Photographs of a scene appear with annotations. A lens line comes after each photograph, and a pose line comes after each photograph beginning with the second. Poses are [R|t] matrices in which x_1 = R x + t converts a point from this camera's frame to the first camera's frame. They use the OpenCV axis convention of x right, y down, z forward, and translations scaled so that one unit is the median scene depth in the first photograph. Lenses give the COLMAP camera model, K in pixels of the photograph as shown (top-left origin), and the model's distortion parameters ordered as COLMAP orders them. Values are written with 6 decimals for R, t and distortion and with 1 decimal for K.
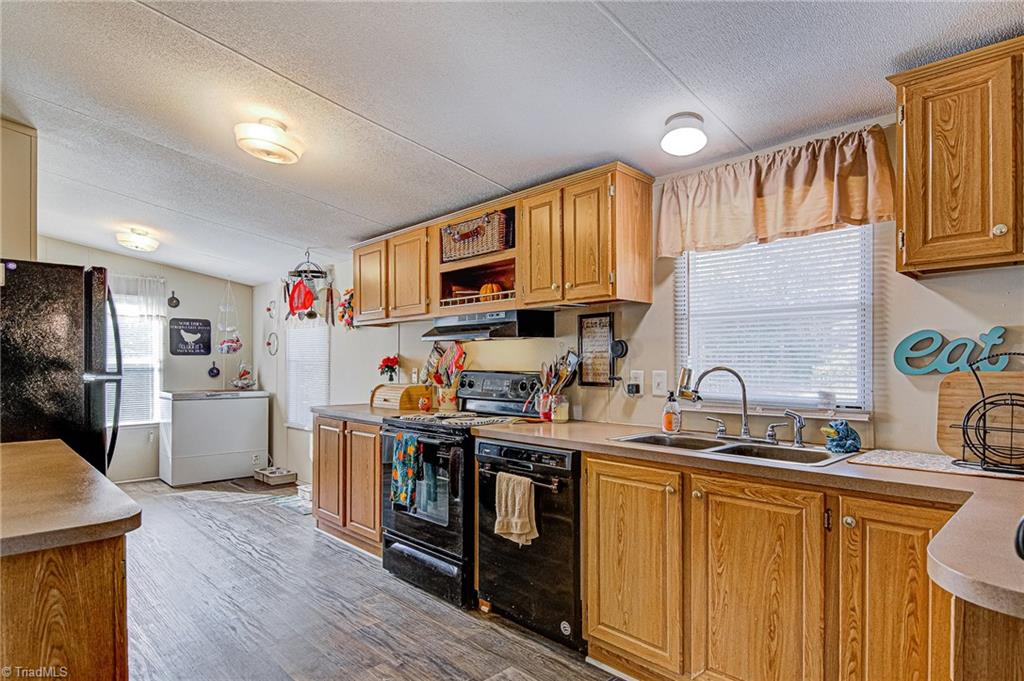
lens RADIAL K [[568.8, 0, 534.7], [0, 568.8, 352.8], [0, 0, 1]] dist [-0.006243, -0.003798]
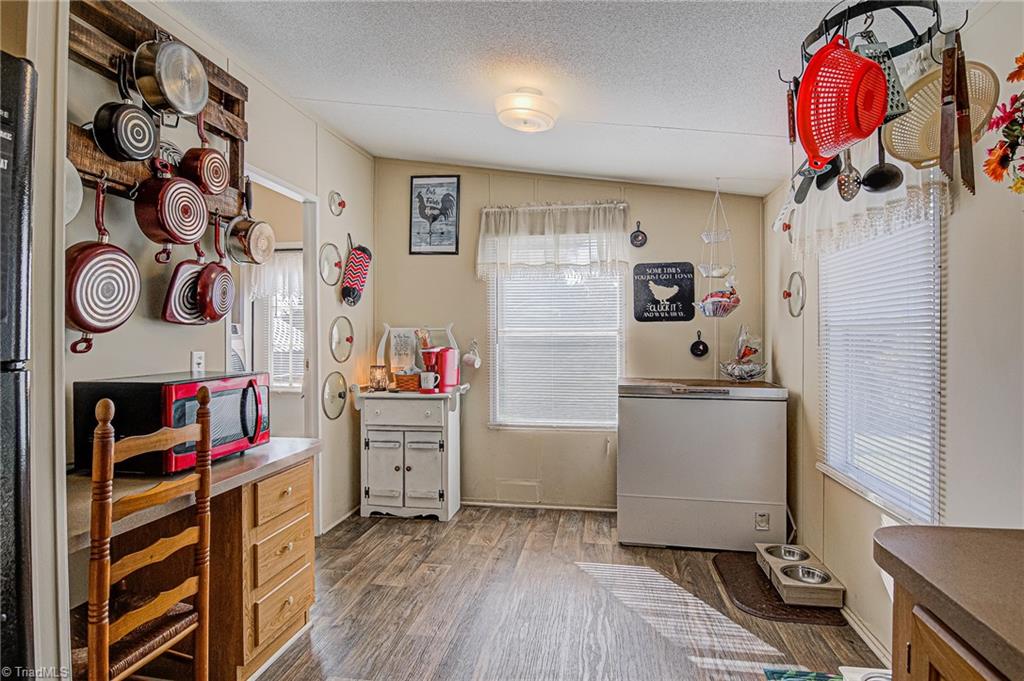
lens RADIAL K [[552.7, 0, 518.3], [0, 552.7, 343.1], [0, 0, 1]] dist [-0.000288, -0.011335]
pose [[0.578055, 0.004939, -0.815983, -0.261748], [0.018375, 0.999649, 0.019068, 0.017056], [0.815791, -0.026016, 0.577762, 0.661190]]
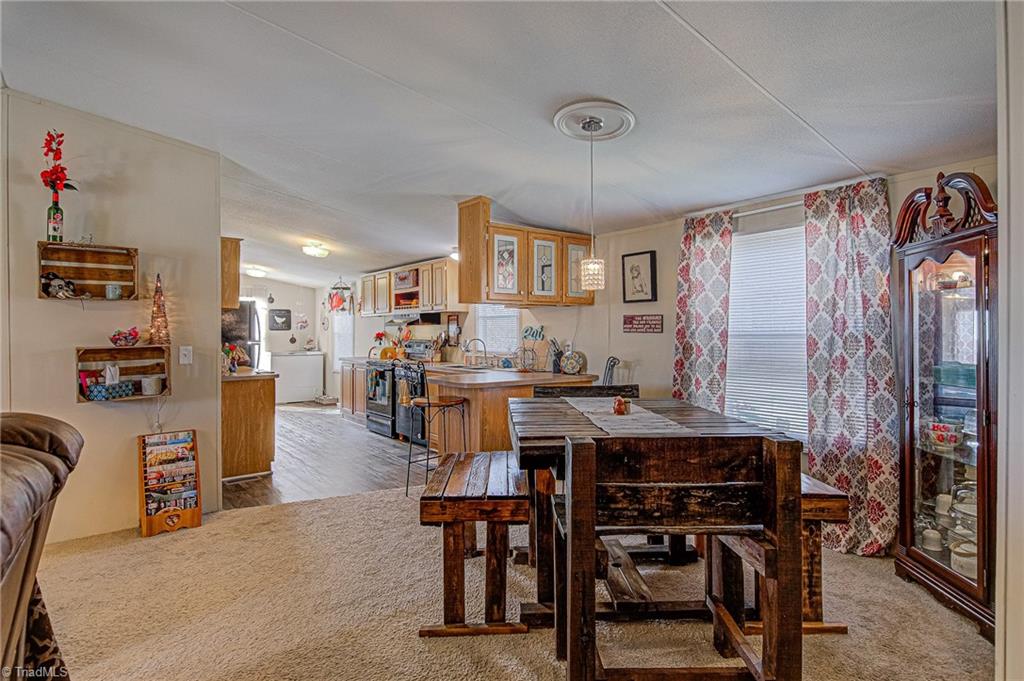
lens RADIAL K [[540.6, 0, 506.8], [0, 540.6, 317.0], [0, 0, 1]] dist [0.015891, 0.000164]
pose [[0.991247, -0.005743, -0.131896, 0.372637], [0.004698, 0.999955, -0.008235, -0.025018], [0.131937, 0.007544, 0.991229, -0.687252]]
